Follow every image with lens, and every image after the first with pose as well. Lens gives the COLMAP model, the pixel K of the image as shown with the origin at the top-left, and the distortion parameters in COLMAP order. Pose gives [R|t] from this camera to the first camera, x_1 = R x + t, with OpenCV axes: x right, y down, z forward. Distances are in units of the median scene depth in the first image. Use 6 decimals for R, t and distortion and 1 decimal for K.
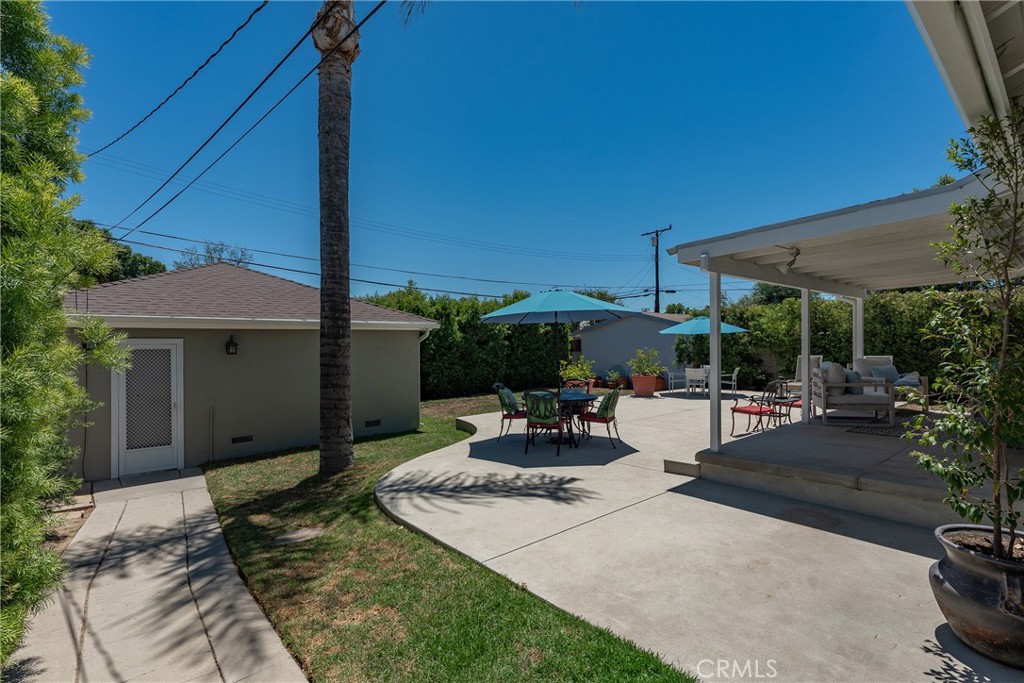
lens RADIAL K [[487.6, 0, 512.7], [0, 487.6, 346.8], [0, 0, 1]] dist [-0.000966, 0.000018]
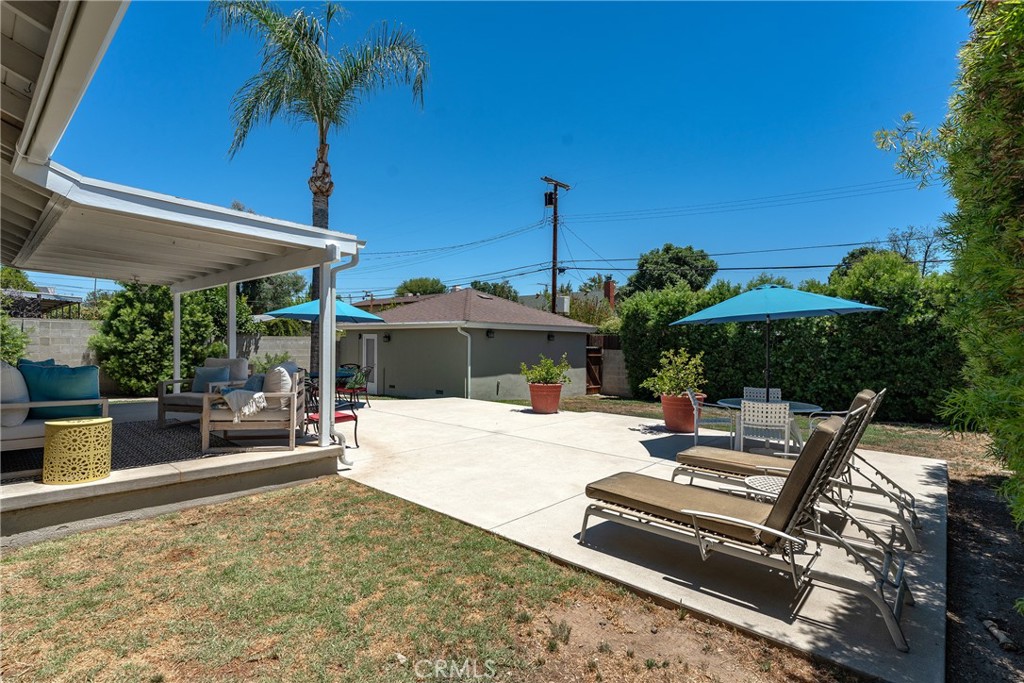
lens RADIAL K [[487.6, 0, 512.7], [0, 487.6, 346.8], [0, 0, 1]] dist [-0.000966, 0.000018]
pose [[0.132313, 0.022874, -0.990944, 0.742452], [-0.017619, 0.999630, 0.020722, -0.007697], [0.991051, 0.014717, 0.132667, 0.641604]]
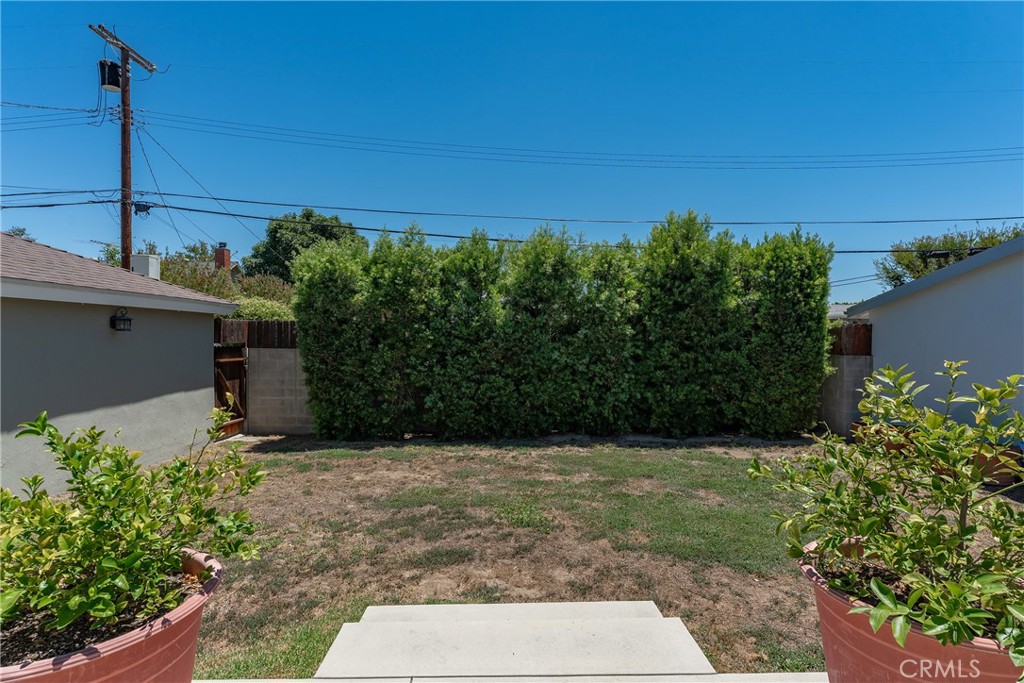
lens RADIAL K [[487.6, 0, 512.7], [0, 487.6, 346.8], [0, 0, 1]] dist [-0.000966, 0.000018]
pose [[0.775384, 0.028533, -0.630846, 0.240344], [-0.017061, 0.999561, 0.024240, -0.002959], [0.631260, -0.008033, 0.775530, 0.749729]]
